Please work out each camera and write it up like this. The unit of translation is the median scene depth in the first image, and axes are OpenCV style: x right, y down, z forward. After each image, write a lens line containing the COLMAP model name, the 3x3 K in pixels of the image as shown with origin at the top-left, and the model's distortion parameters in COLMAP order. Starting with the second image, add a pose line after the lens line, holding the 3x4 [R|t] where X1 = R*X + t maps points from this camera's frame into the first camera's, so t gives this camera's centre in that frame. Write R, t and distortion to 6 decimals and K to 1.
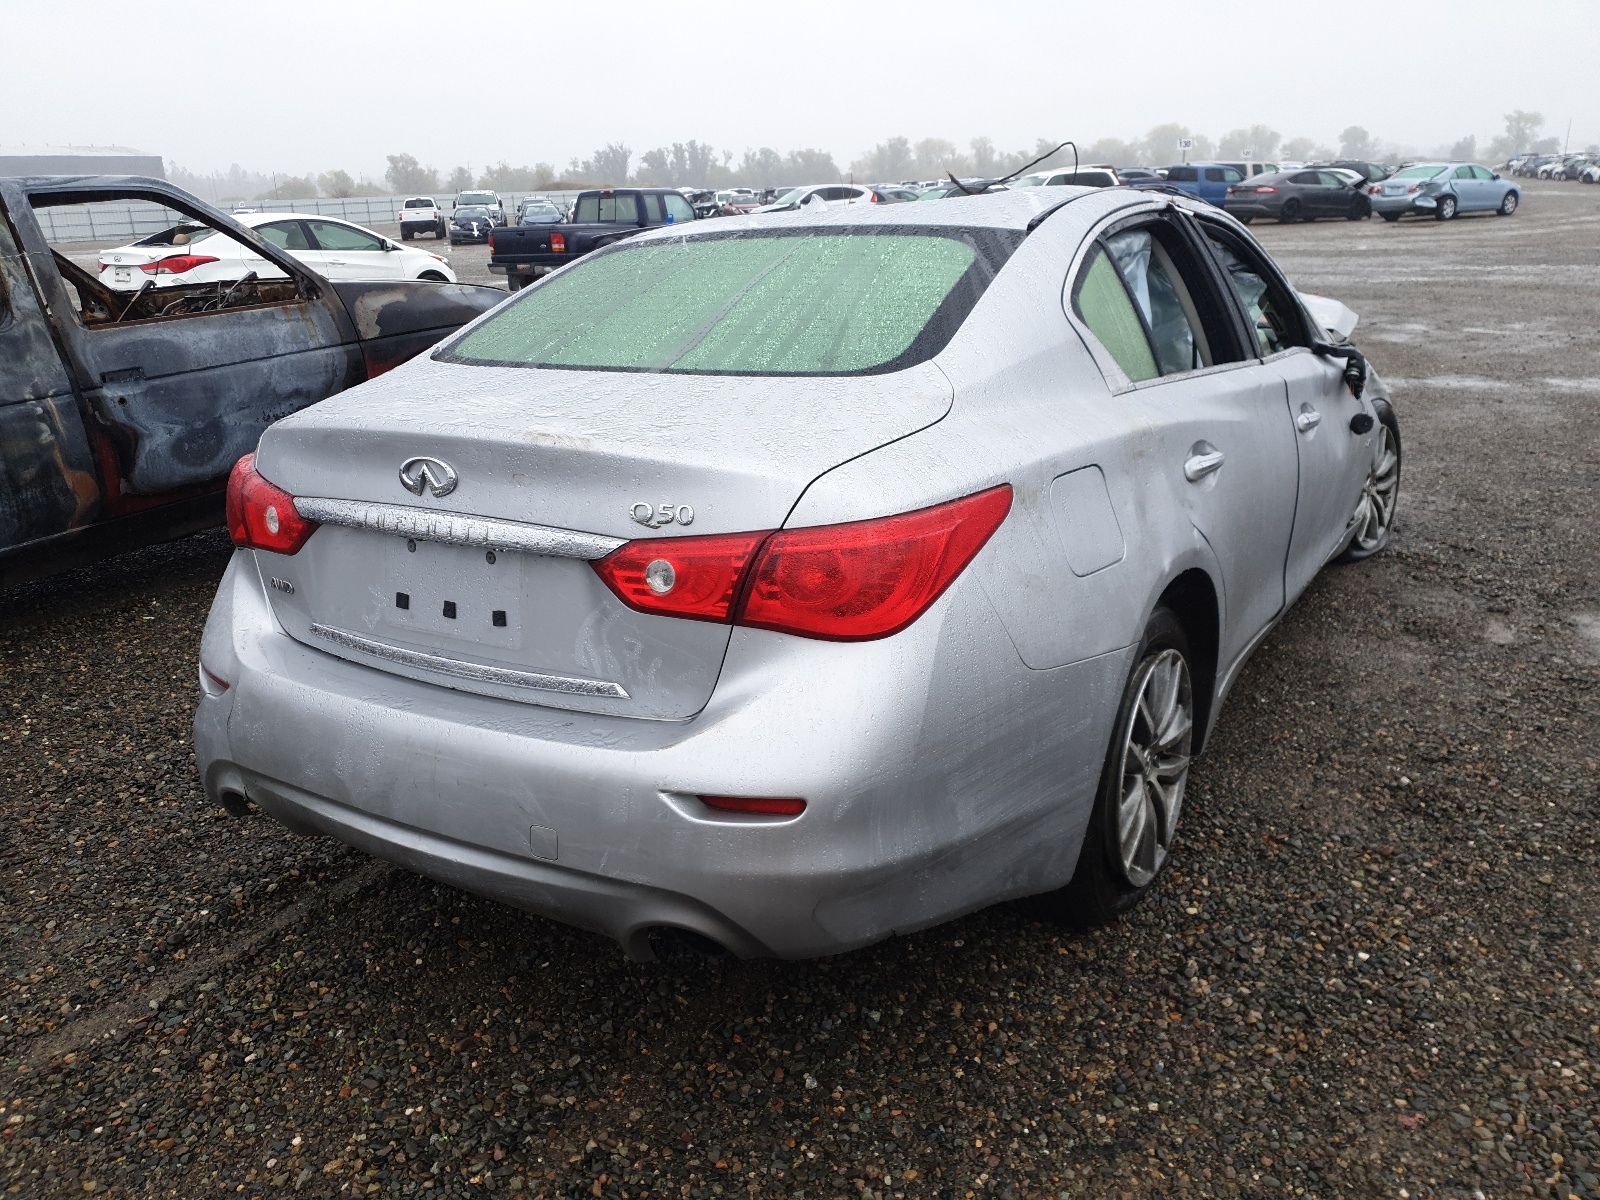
lens RADIAL K [[1231.7, 0, 804.3], [0, 1231.7, 590.1], [0, 0, 1]] dist [0.006606, 0.001492]
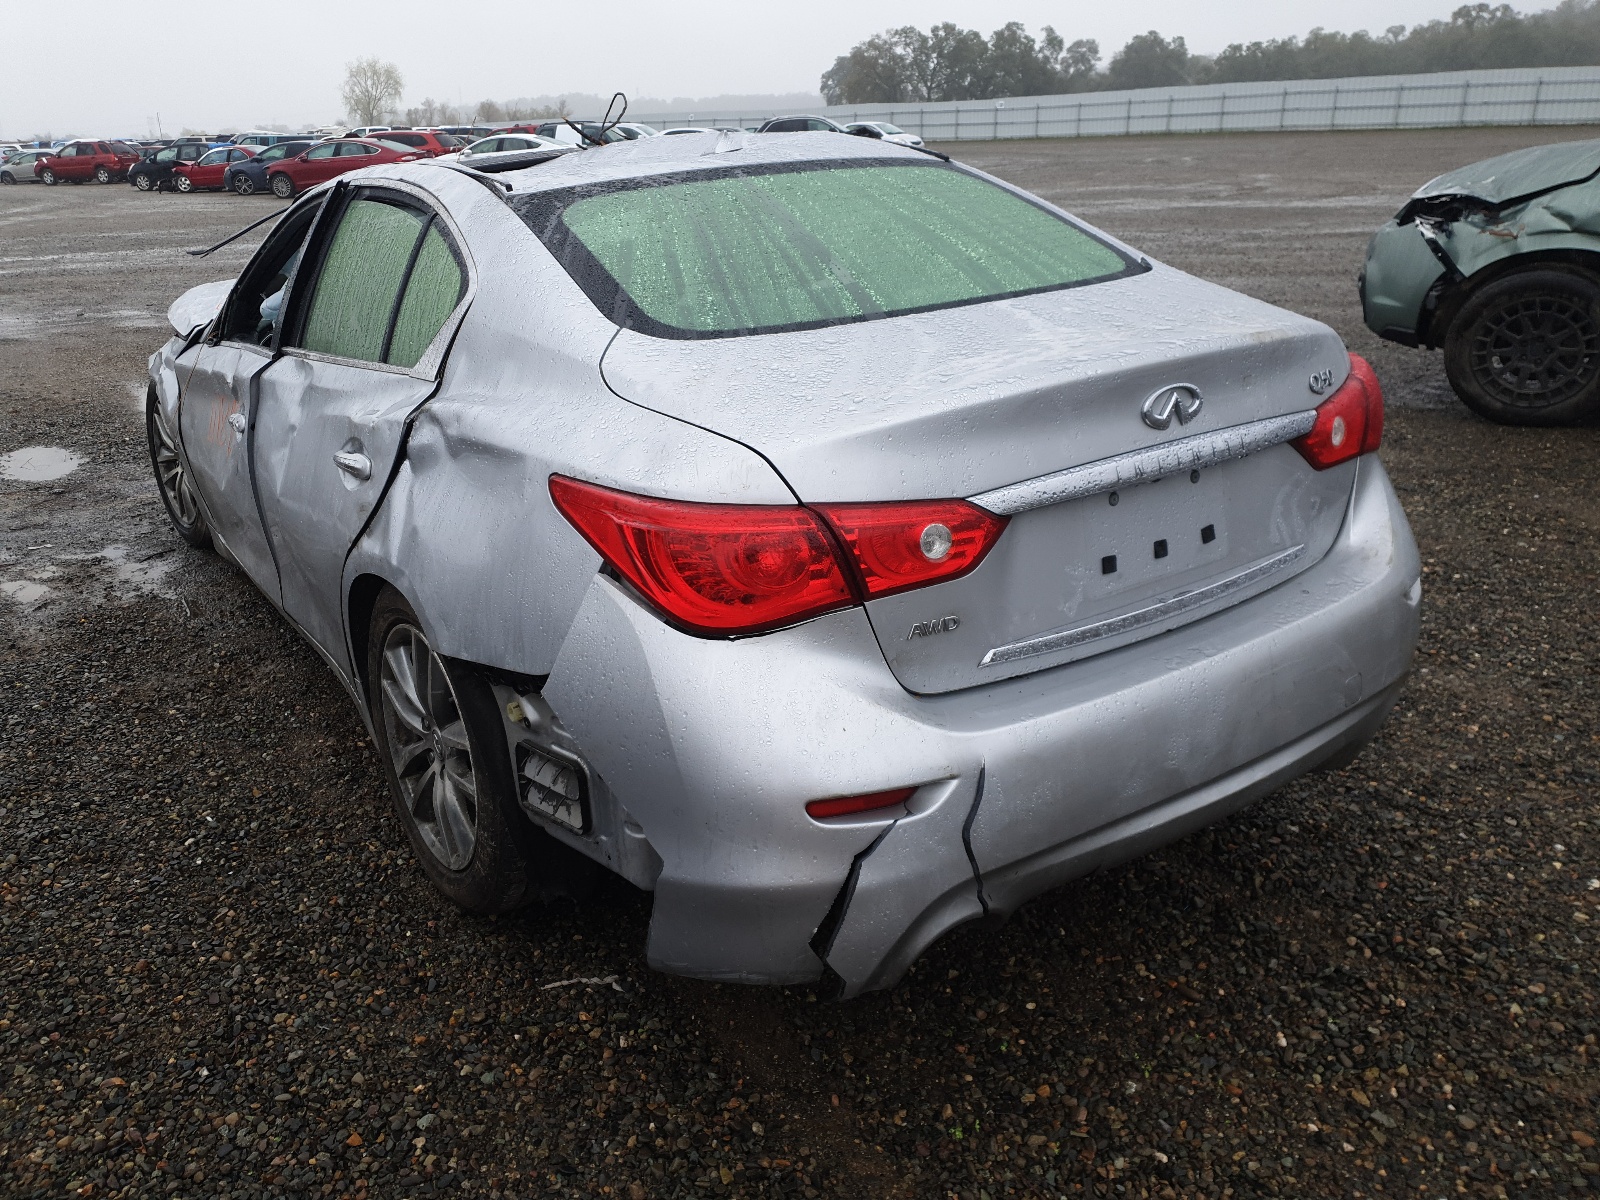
lens RADIAL K [[1231.7, 0, 803.3], [0, 1231.7, 611.2], [0, 0, 1]] dist [0.006606, 0.001492]
pose [[0.446929, -0.314758, 0.837366, -1.118962], [0.302782, 0.934033, 0.189490, -0.185010], [-0.841771, 0.168850, 0.512750, 0.699539]]
